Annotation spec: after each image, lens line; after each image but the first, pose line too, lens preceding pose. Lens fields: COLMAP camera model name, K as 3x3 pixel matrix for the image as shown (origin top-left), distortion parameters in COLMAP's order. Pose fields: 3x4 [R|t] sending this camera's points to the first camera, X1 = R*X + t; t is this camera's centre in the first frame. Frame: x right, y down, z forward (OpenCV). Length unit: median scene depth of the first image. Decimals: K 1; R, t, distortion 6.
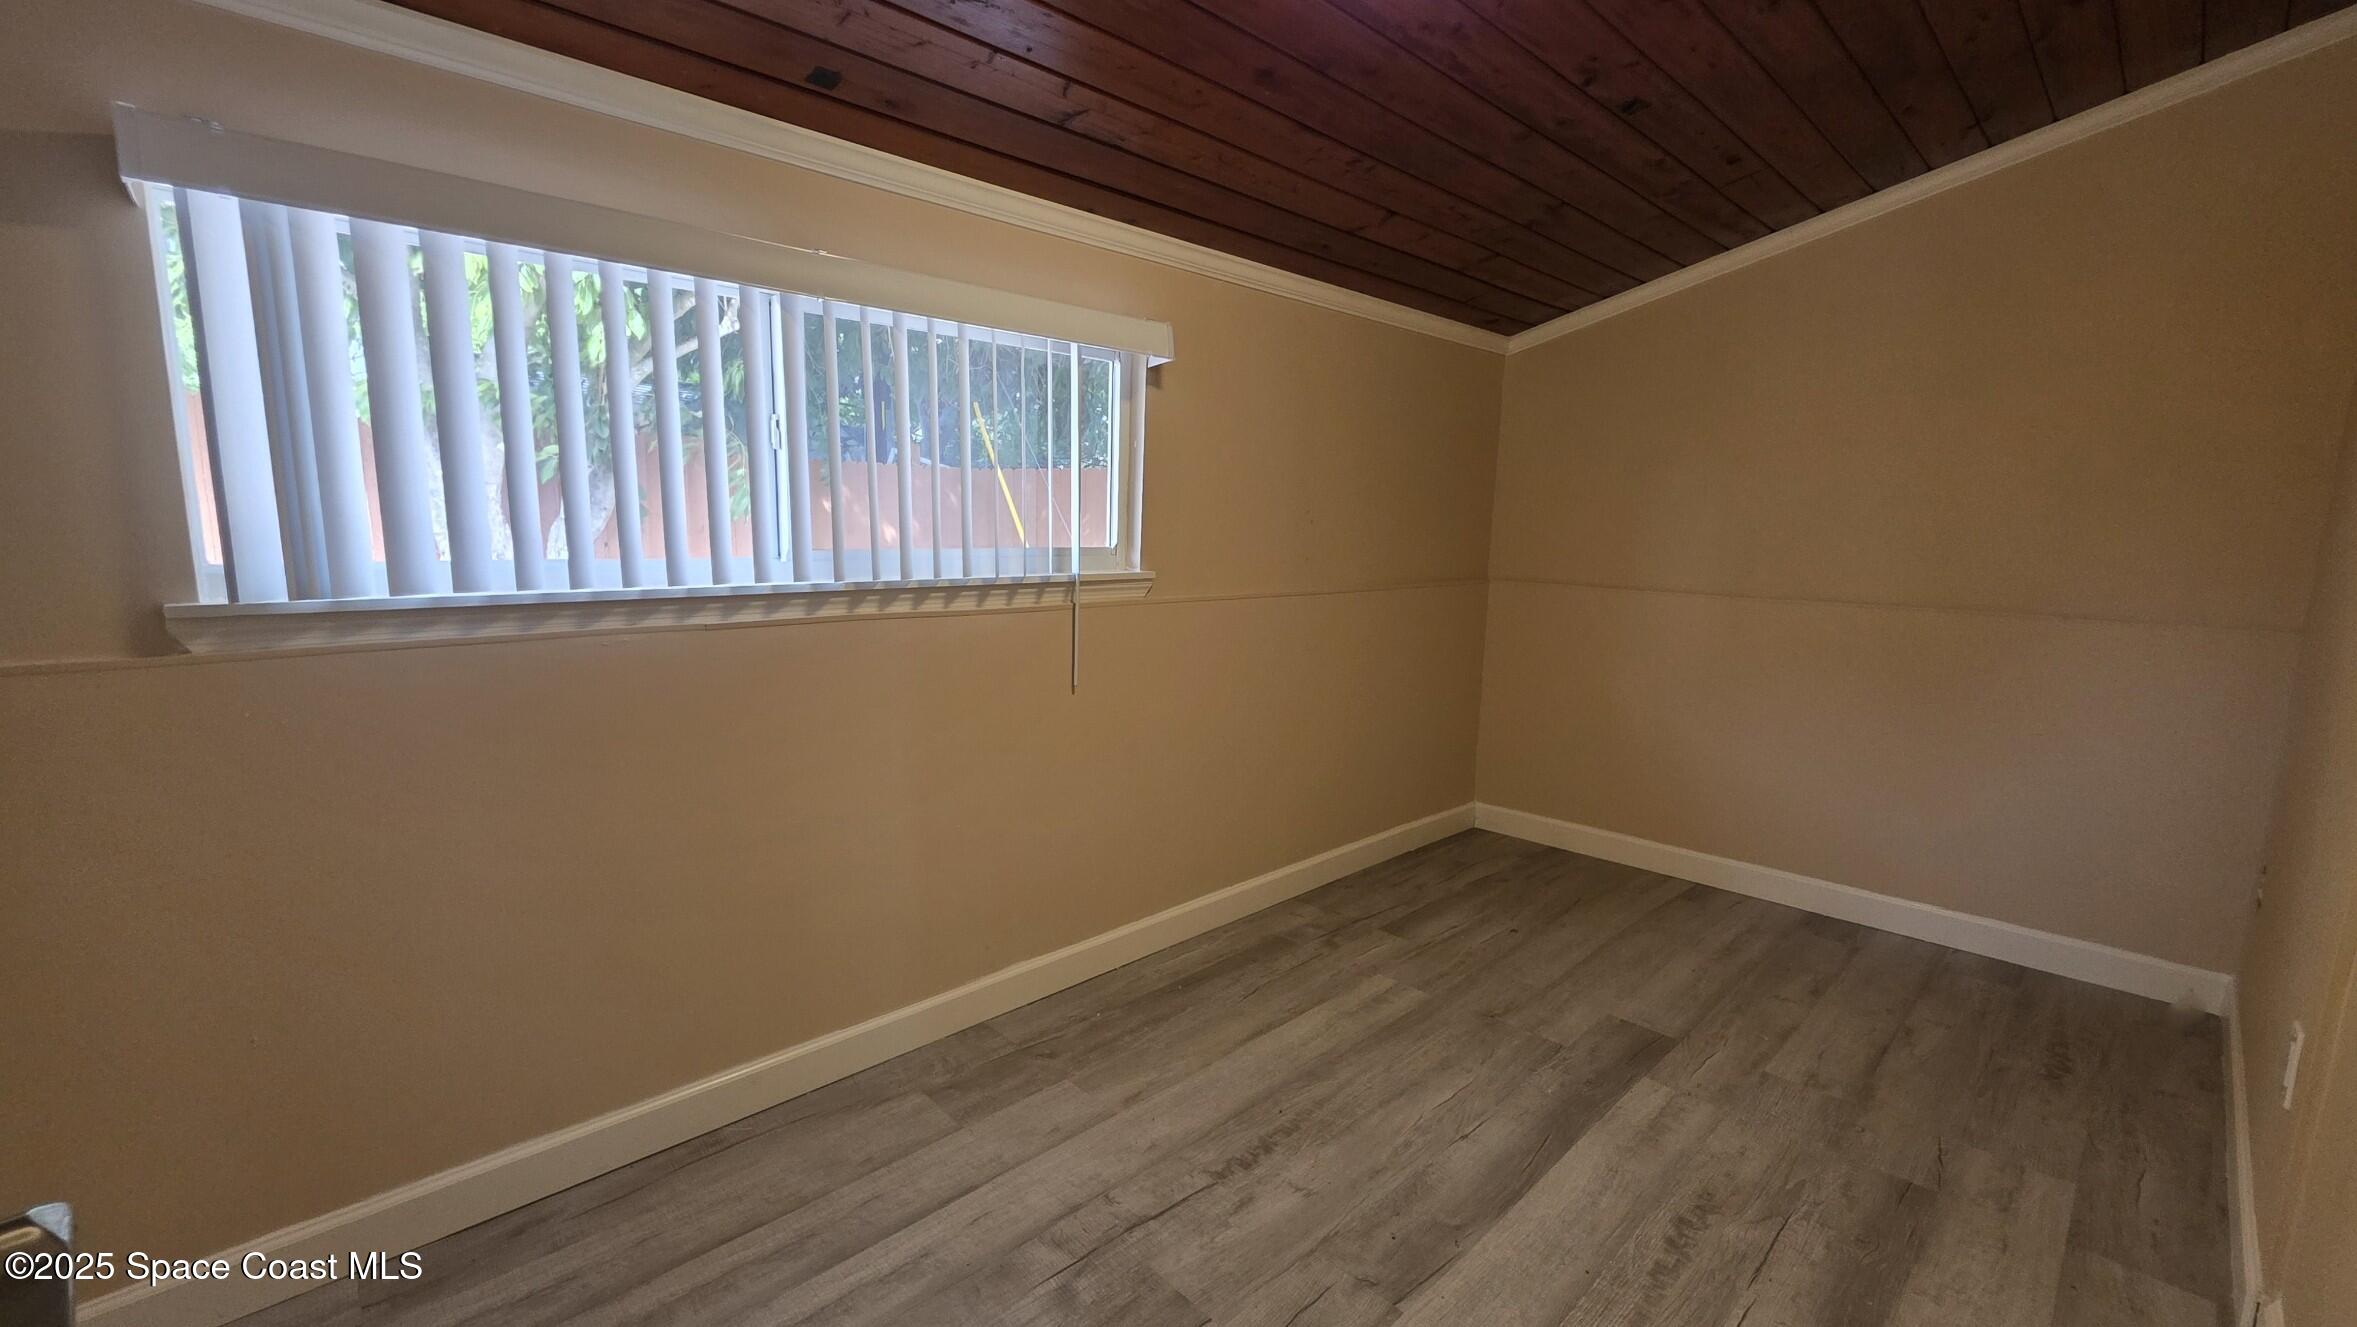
lens RADIAL K [[943.1, 0, 1176.8], [0, 943.1, 663.2], [0, 0, 1]] dist [-0.002016, -0.000041]
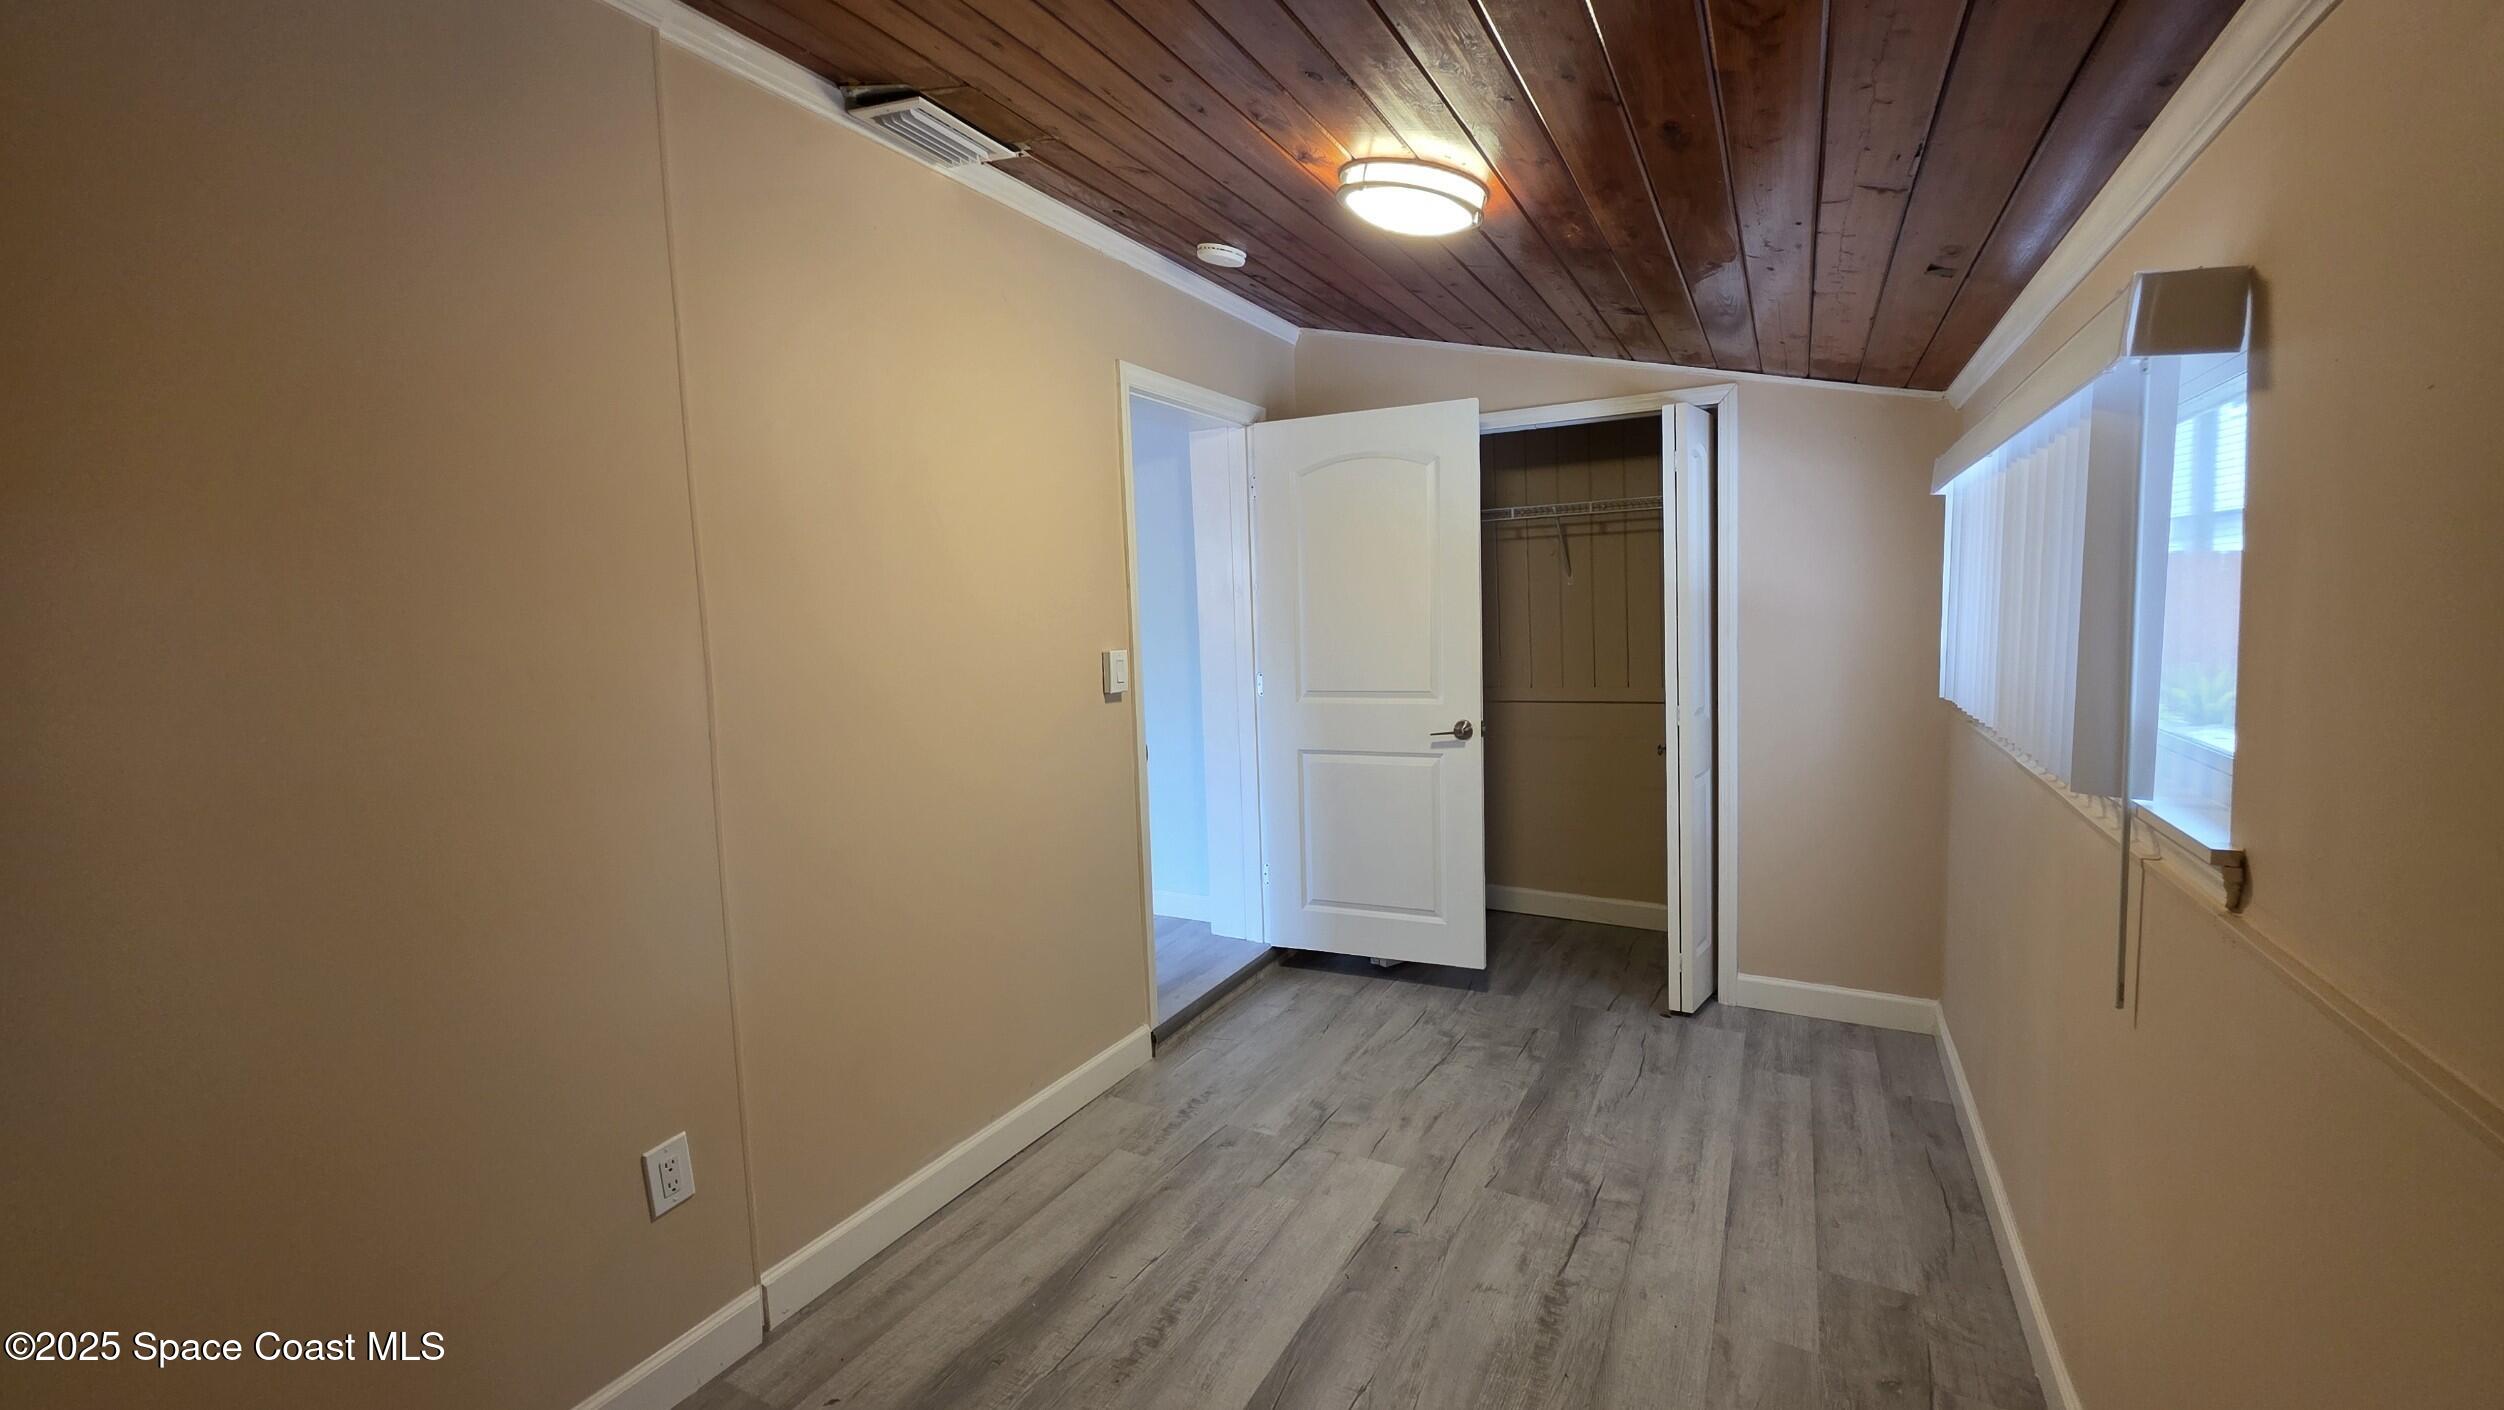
lens RADIAL K [[1001.9, 0, 1253.6], [0, 1001.9, 700.4], [0, 0, 1]] dist [-0.002016, -0.000041]
pose [[-0.947650, 0.040780, -0.316697, 0.740181], [-0.034311, 0.973064, 0.227967, -0.361417], [0.317463, 0.226899, -0.920725, 1.861420]]
